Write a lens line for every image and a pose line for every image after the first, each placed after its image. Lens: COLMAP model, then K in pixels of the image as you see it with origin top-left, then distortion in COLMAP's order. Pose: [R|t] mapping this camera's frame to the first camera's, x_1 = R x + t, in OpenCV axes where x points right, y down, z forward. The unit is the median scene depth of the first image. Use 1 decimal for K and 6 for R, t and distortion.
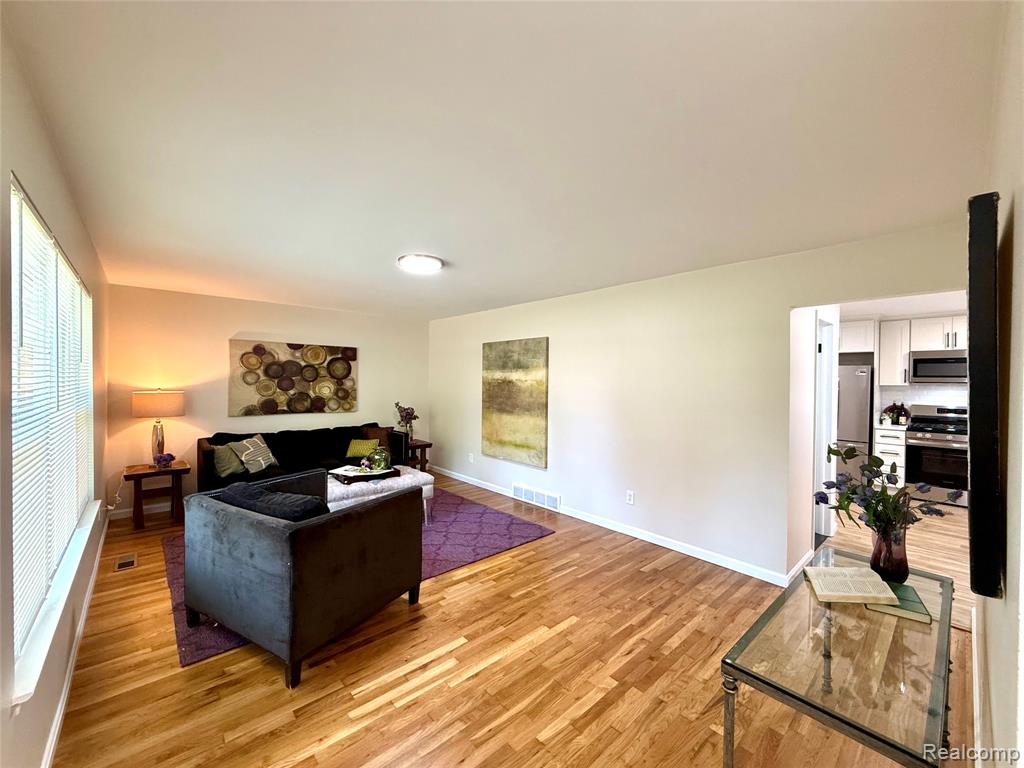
lens RADIAL K [[410.4, 0, 505.7], [0, 410.4, 387.8], [0, 0, 1]] dist [-0.000073, 0.000697]
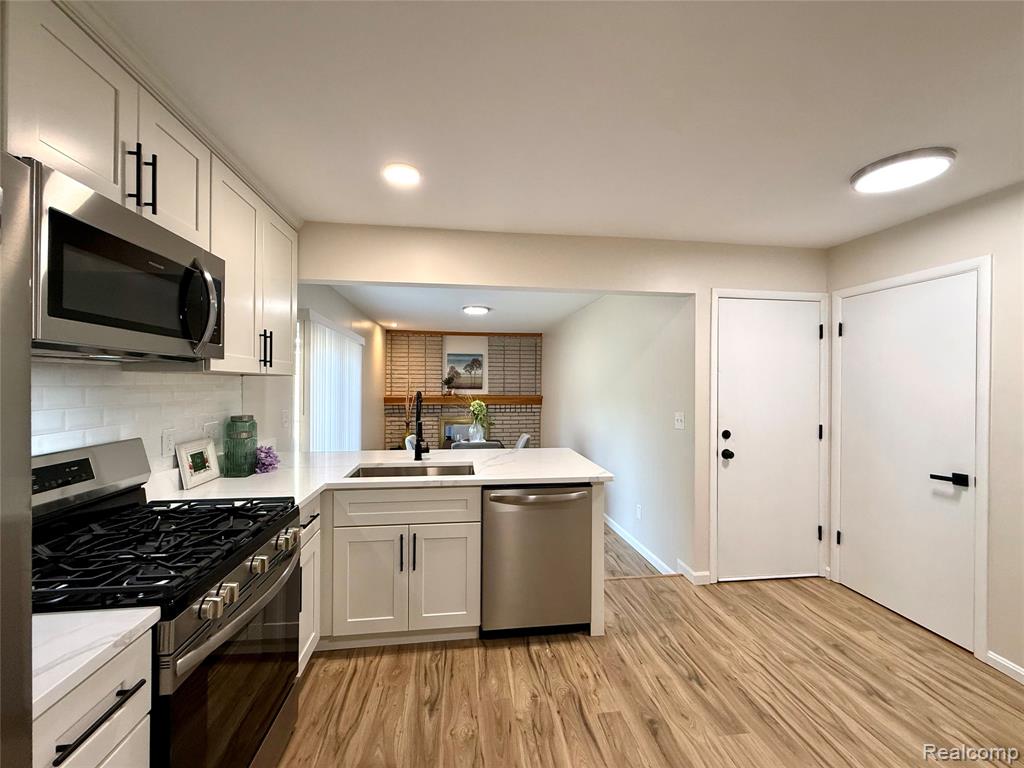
lens RADIAL K [[410.4, 0, 507.6], [0, 410.4, 384.4], [0, 0, 1]] dist [-0.000073, 0.000697]
pose [[-0.825816, -0.009189, 0.563865, 0.512190], [-0.000062, 0.999869, 0.016204, 0.000157], [-0.563940, 0.013347, -0.825708, 0.718352]]
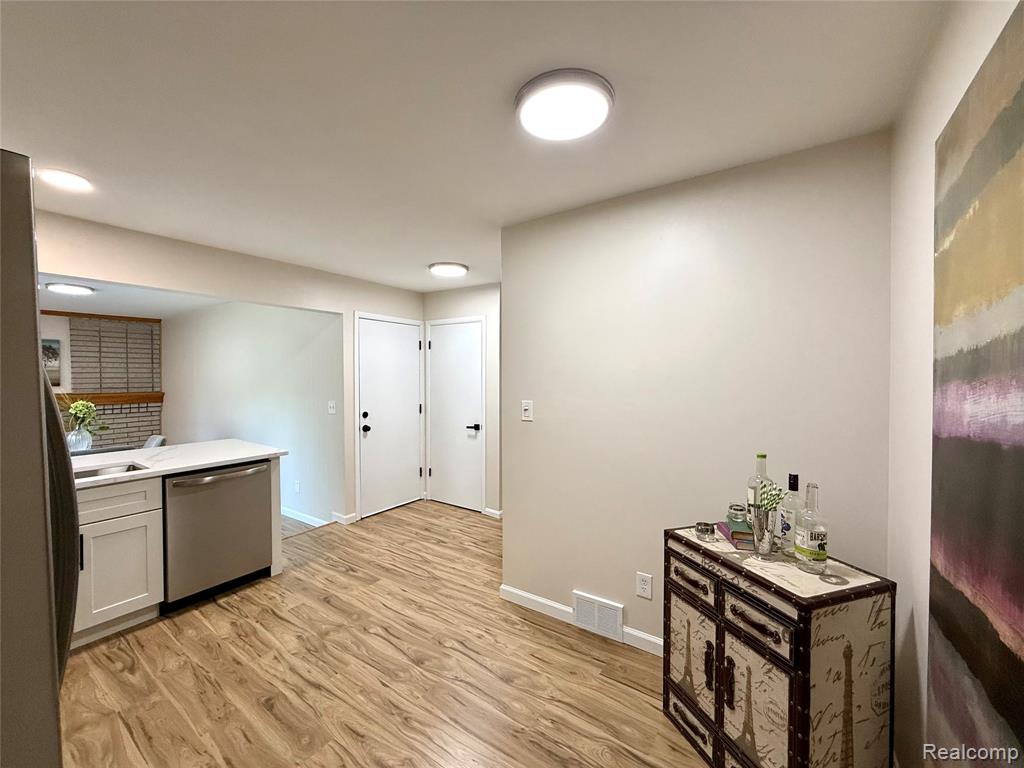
lens RADIAL K [[410.4, 0, 510.4], [0, 410.4, 381.7], [0, 0, 1]] dist [-0.000073, 0.000697]
pose [[-0.971015, 0.001726, -0.239011, 0.503417], [-0.005680, 0.999525, 0.030294, -0.007476], [0.238949, 0.030773, -0.970544, 0.844617]]
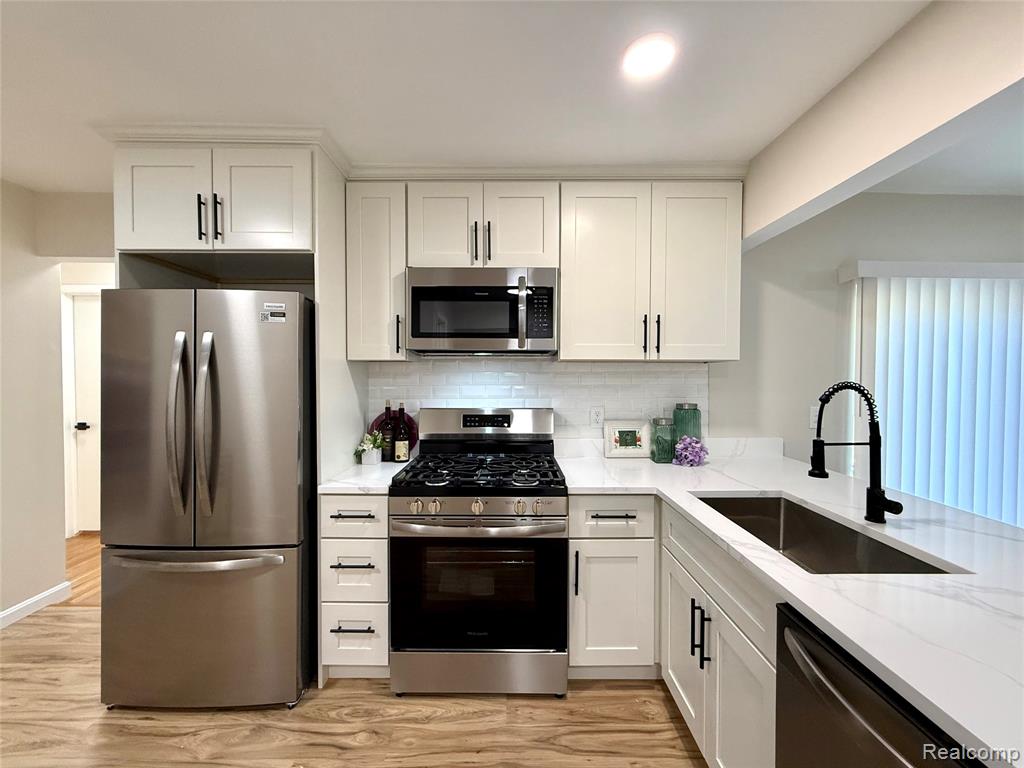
lens RADIAL K [[410.4, 0, 512.5], [0, 410.4, 384.1], [0, 0, 1]] dist [-0.000073, 0.000697]
pose [[0.661878, -0.022075, 0.749286, 0.539930], [0.009920, 0.999737, 0.020690, 0.006469], [-0.749546, -0.006261, 0.661923, 0.480123]]
